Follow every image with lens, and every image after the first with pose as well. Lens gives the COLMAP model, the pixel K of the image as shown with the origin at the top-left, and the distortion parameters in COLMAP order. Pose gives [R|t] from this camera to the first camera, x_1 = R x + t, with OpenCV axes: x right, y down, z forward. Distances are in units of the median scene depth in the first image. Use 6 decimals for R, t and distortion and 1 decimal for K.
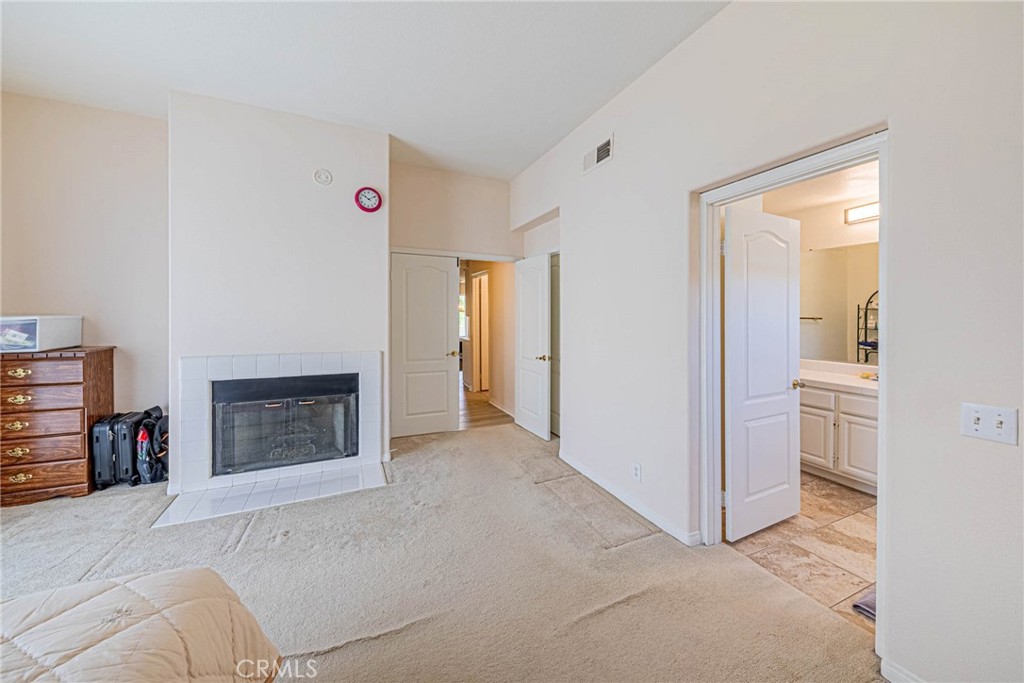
lens RADIAL K [[372.9, 0, 544.7], [0, 372.9, 318.9], [0, 0, 1]] dist [0.002828, 0.000251]
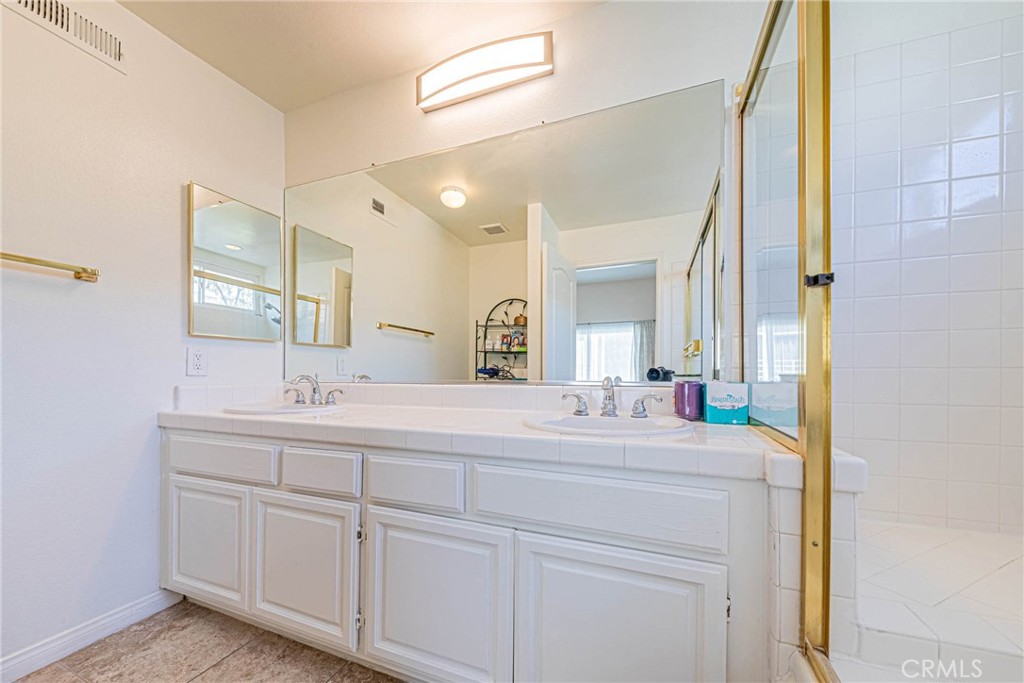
lens RADIAL K [[372.9, 0, 518.5], [0, 372.9, 372.7], [0, 0, 1]] dist [0.002828, 0.000251]
pose [[0.749653, 0.001225, 0.661830, 0.579499], [0.002858, 0.999983, -0.005089, 0.107159], [-0.661825, 0.005706, 0.749636, 0.541908]]
